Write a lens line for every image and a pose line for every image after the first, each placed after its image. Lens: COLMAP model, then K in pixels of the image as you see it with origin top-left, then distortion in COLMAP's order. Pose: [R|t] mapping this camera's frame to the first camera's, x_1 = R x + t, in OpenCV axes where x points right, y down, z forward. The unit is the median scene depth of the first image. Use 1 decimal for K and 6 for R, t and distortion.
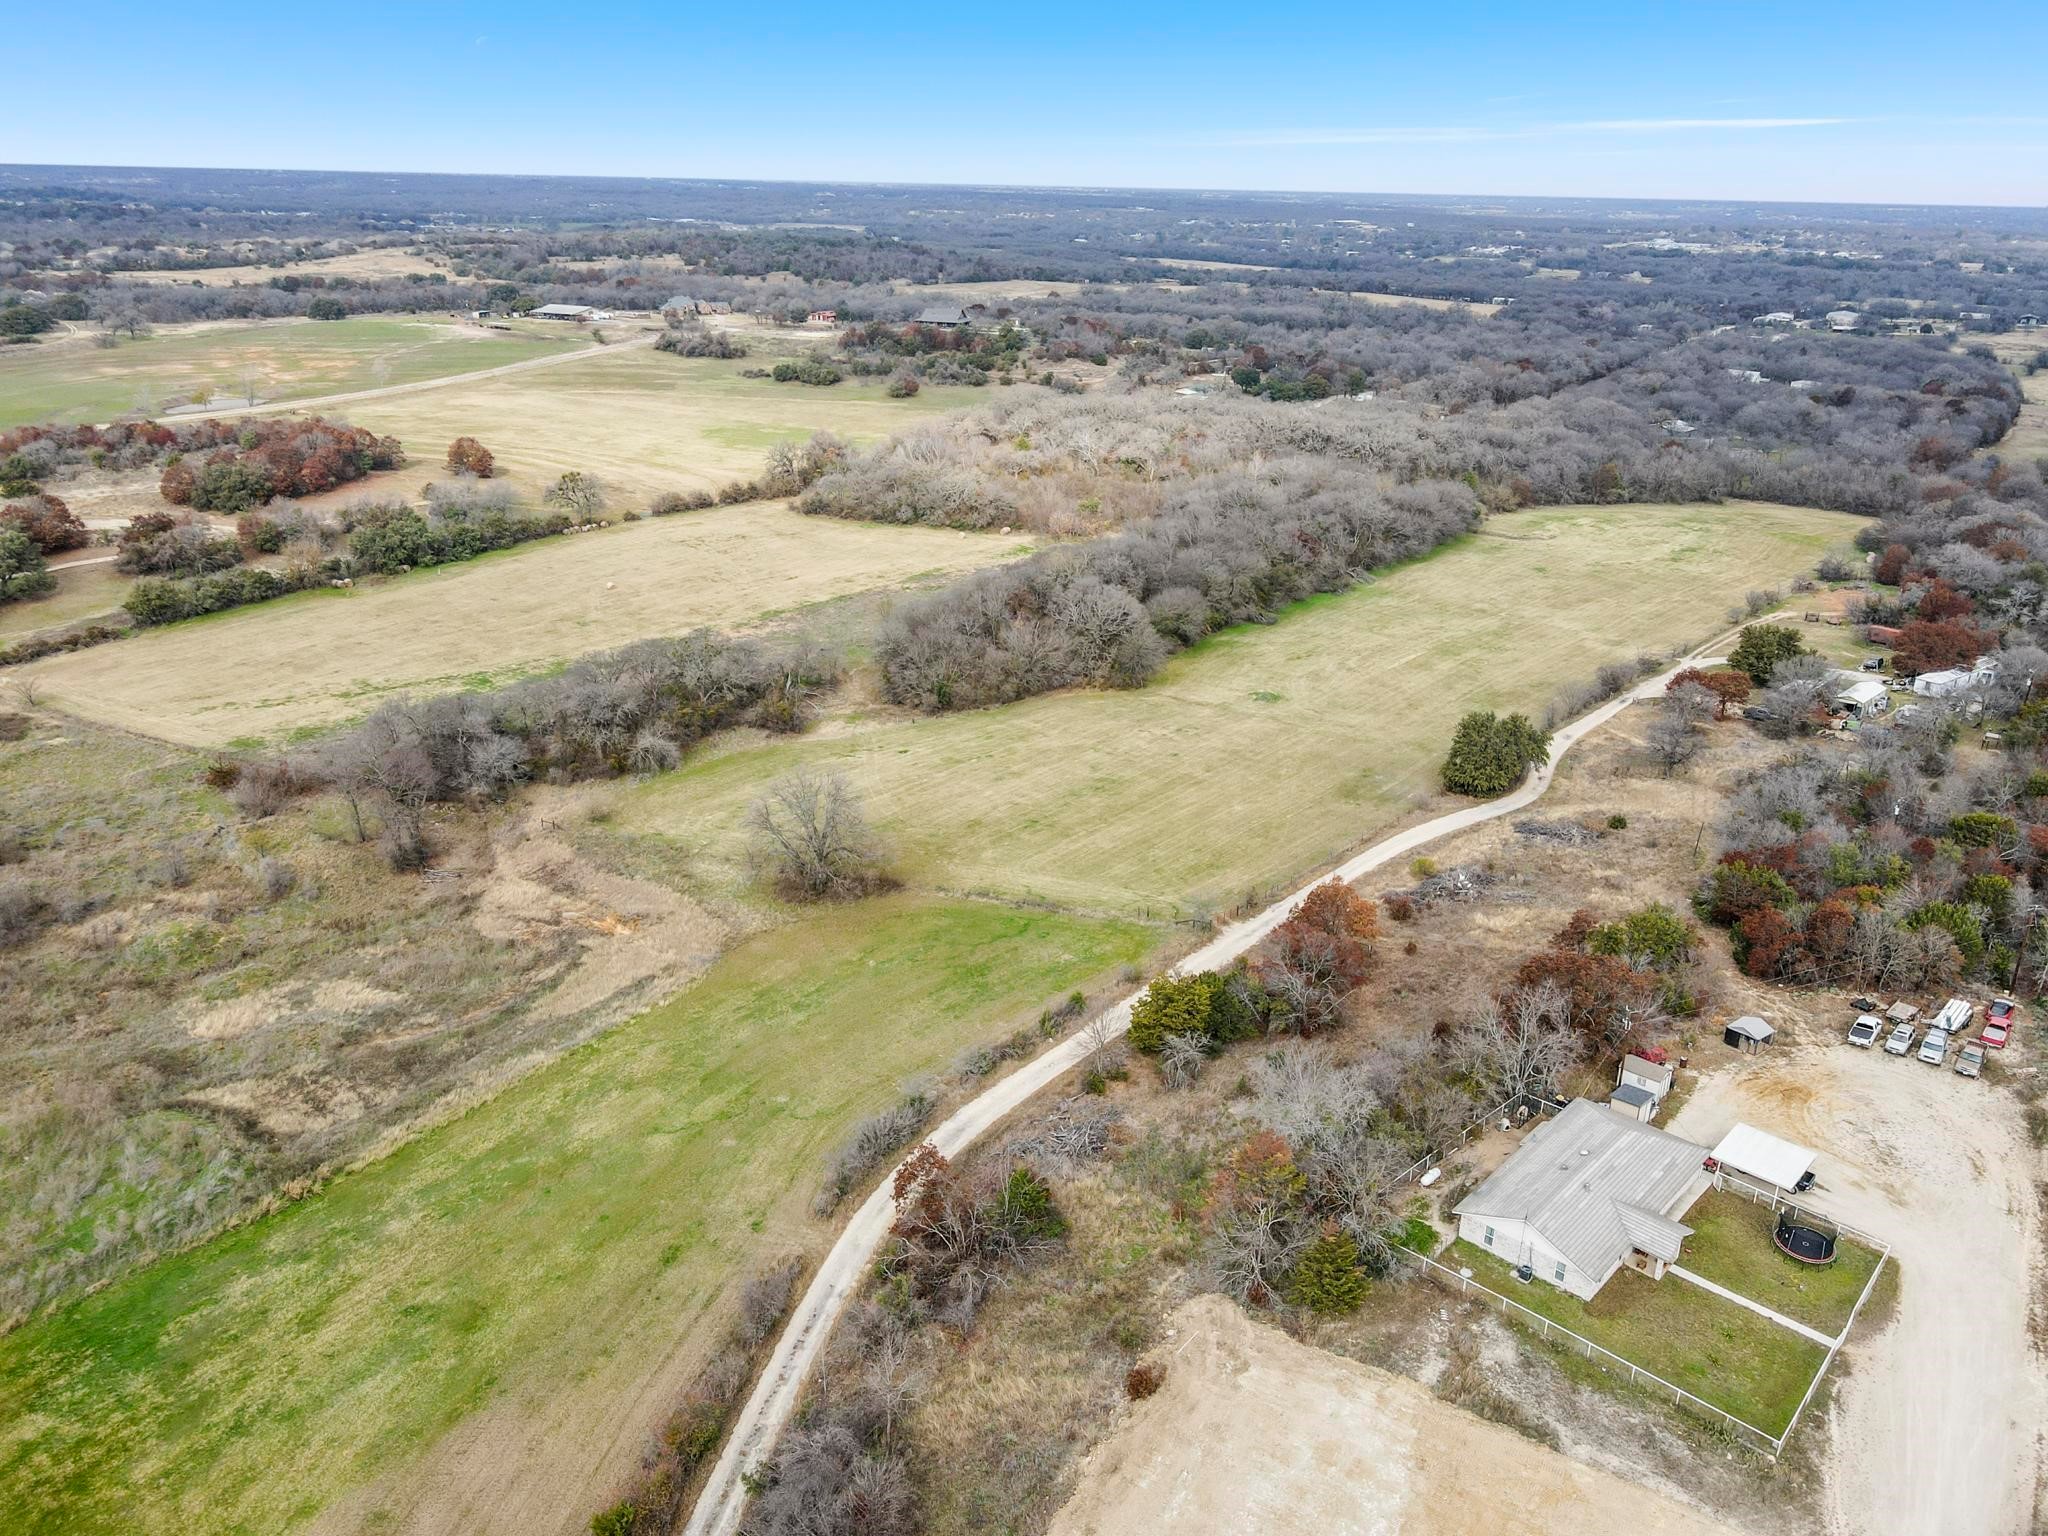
lens RADIAL K [[1503.0, 0, 1019.4], [0, 1503.0, 776.1], [0, 0, 1]] dist [0.001040, 0.026074]
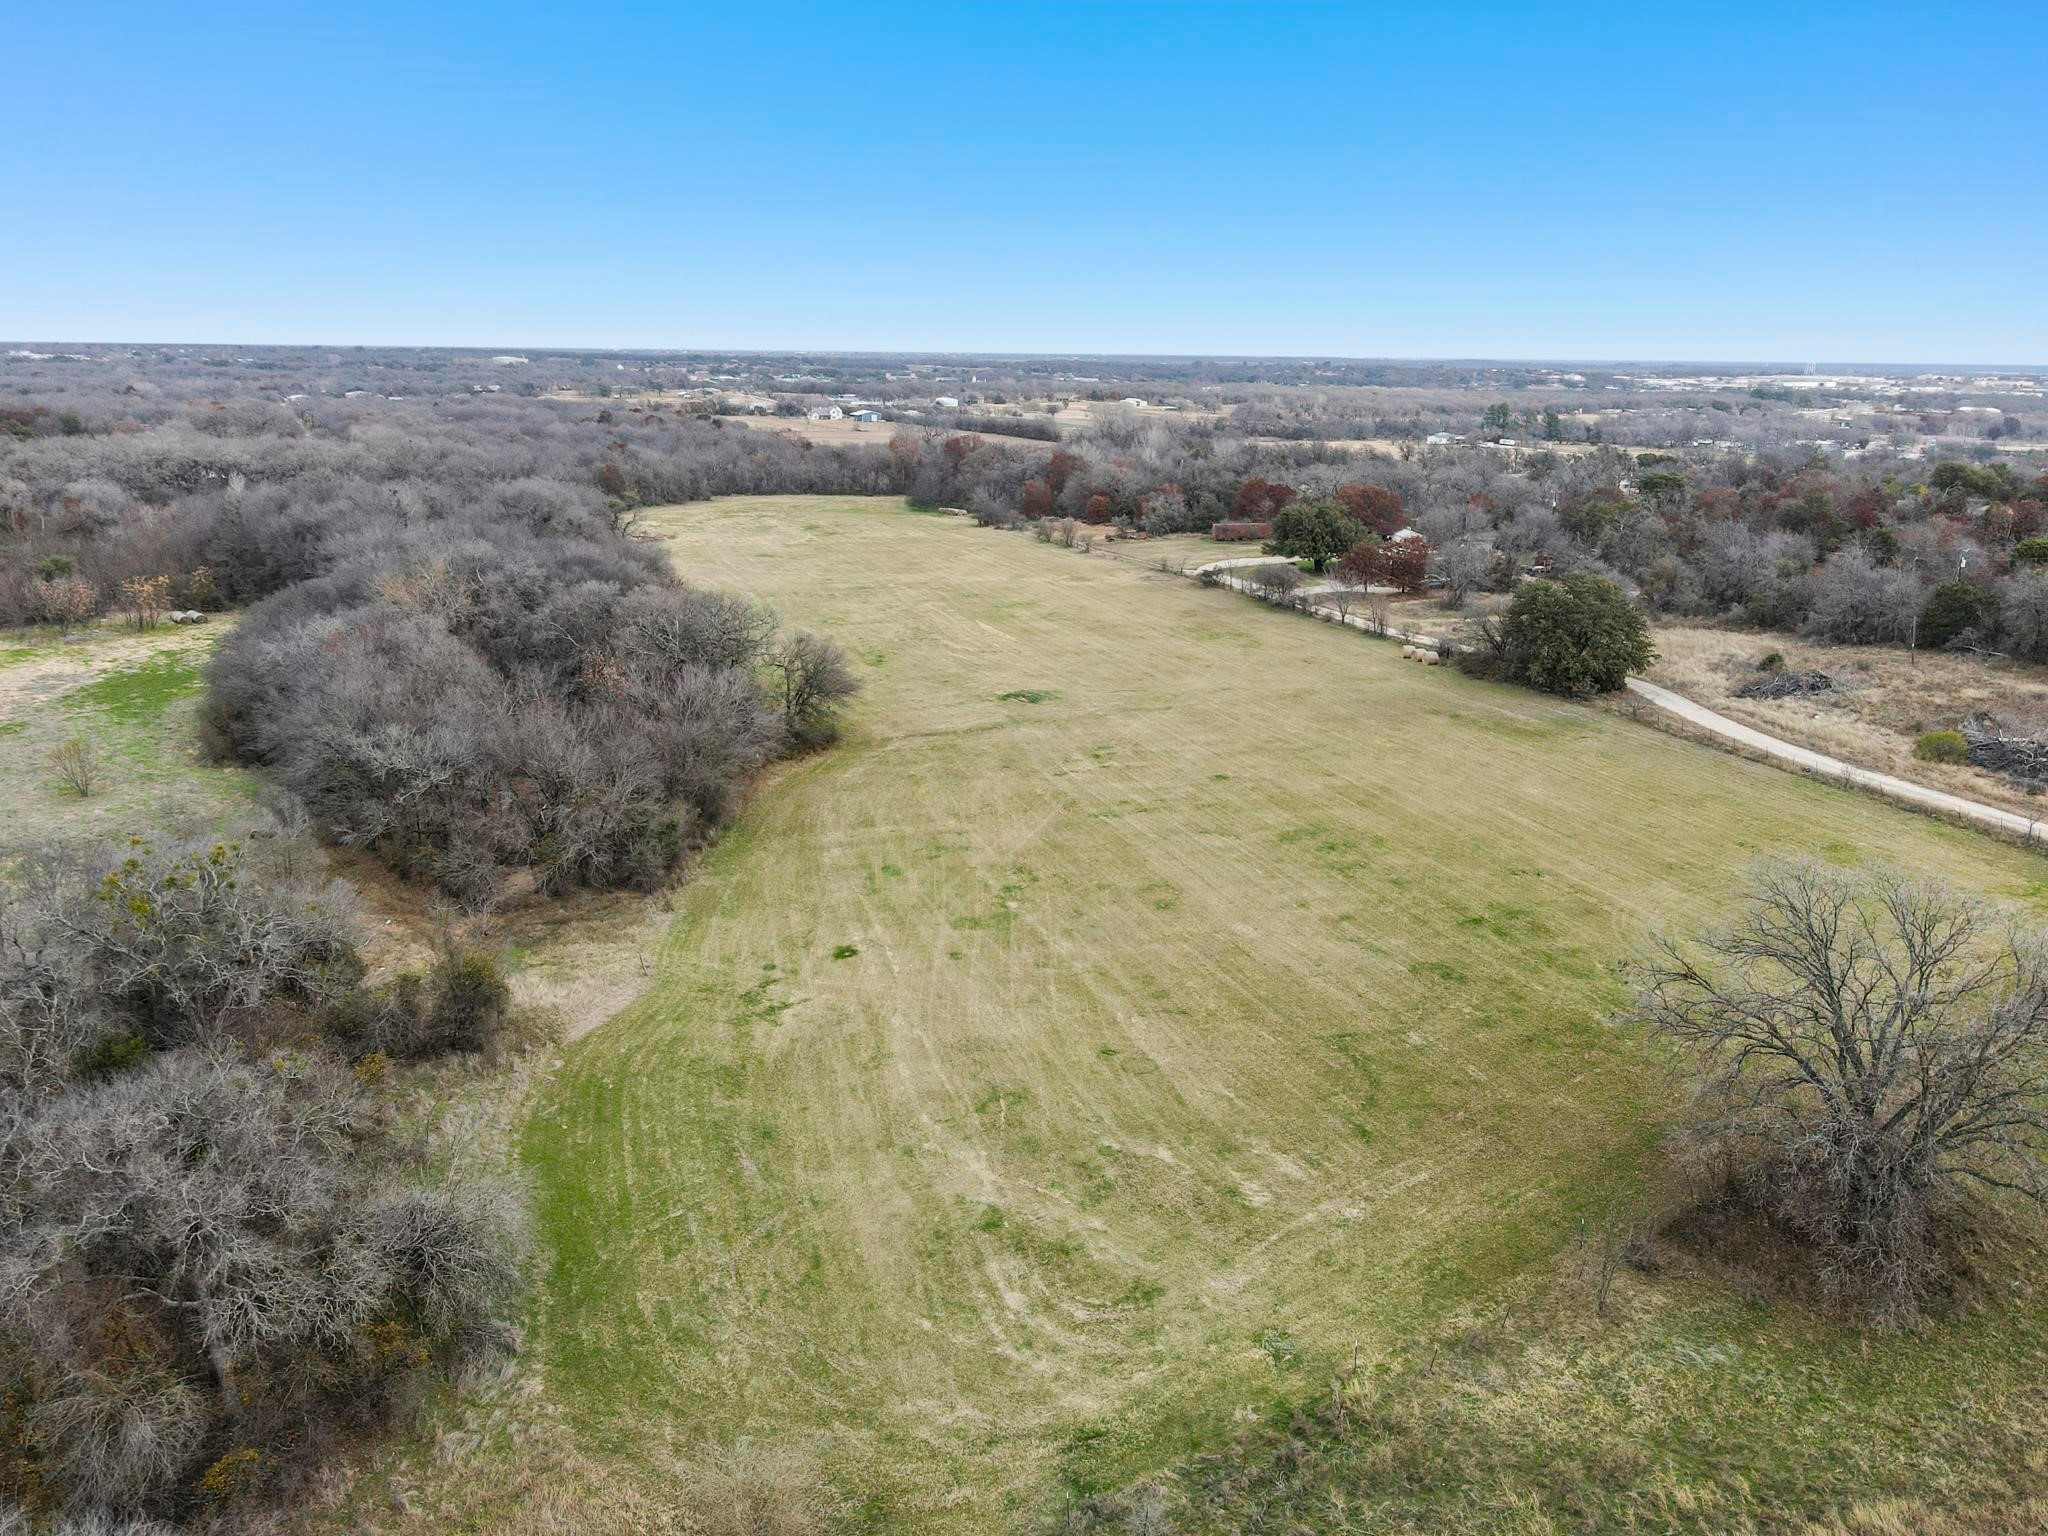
lens RADIAL K [[1508.3, 0, 1024.0], [0, 1508.3, 768.0], [0, 0, 1]] dist [0.003419, 0.017641]
pose [[0.535727, -0.237454, 0.810316, -0.272655], [0.309111, 0.948182, 0.073491, -0.057869], [-0.785778, 0.211106, 0.581367, 0.540292]]
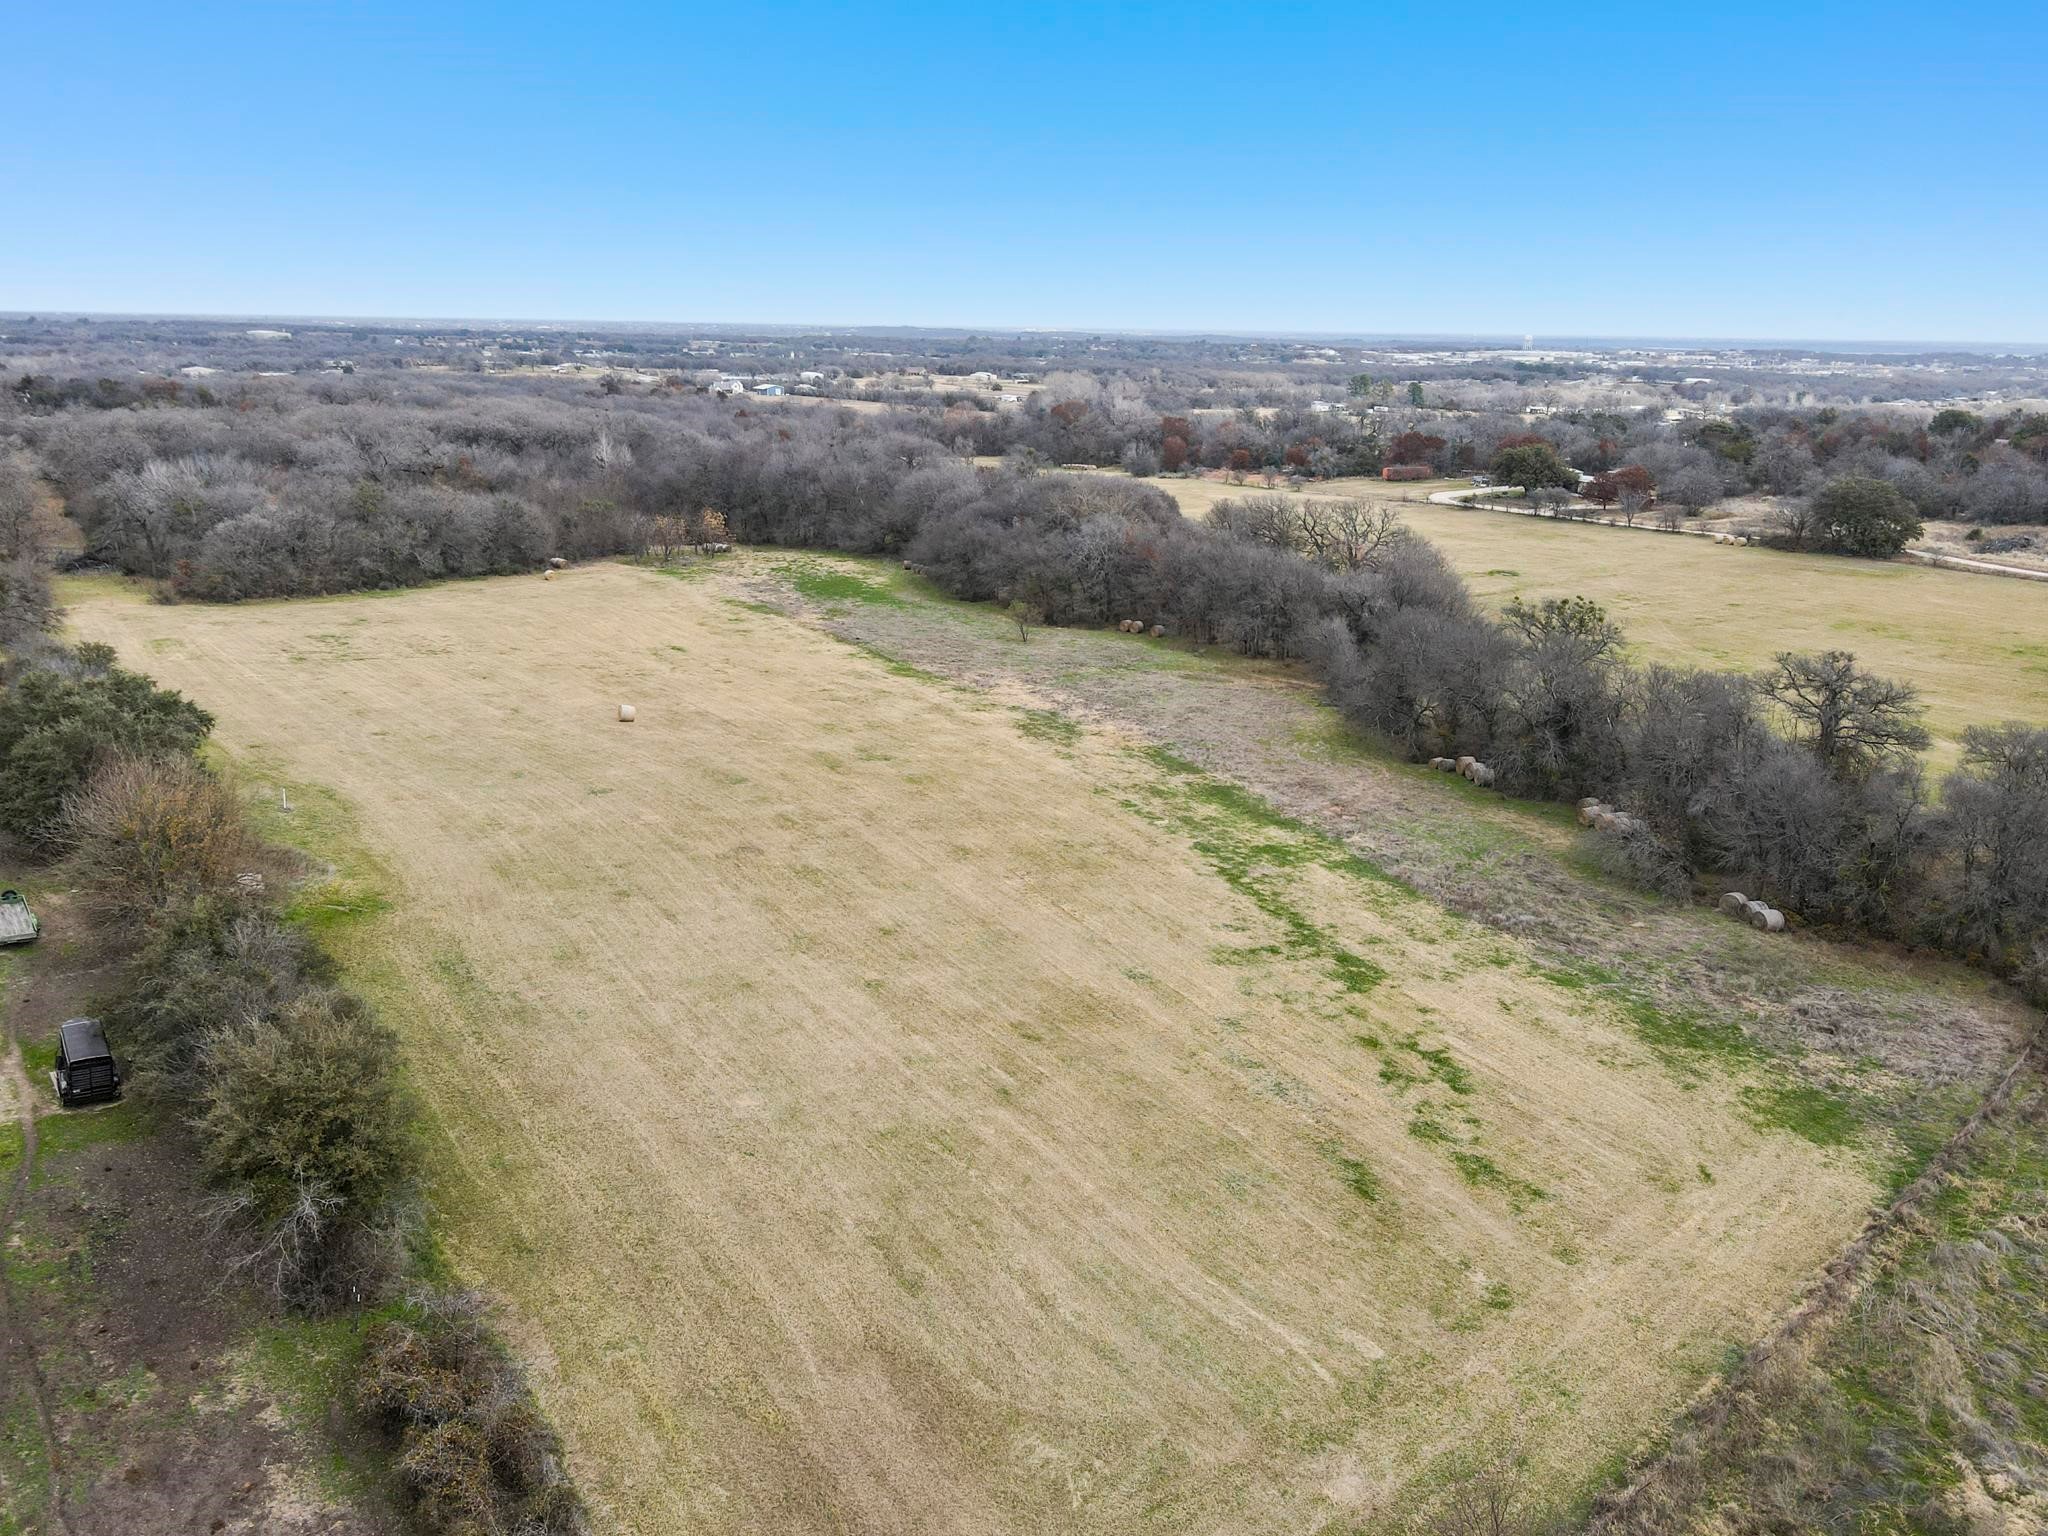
lens RADIAL K [[1503.0, 0, 1019.4], [0, 1503.0, 776.1], [0, 0, 1]] dist [0.001040, 0.026074]
pose [[0.381600, -0.276805, 0.881907, -0.605072], [0.334357, 0.930835, 0.147486, -0.135082], [-0.861735, 0.238591, 0.447758, 0.723009]]
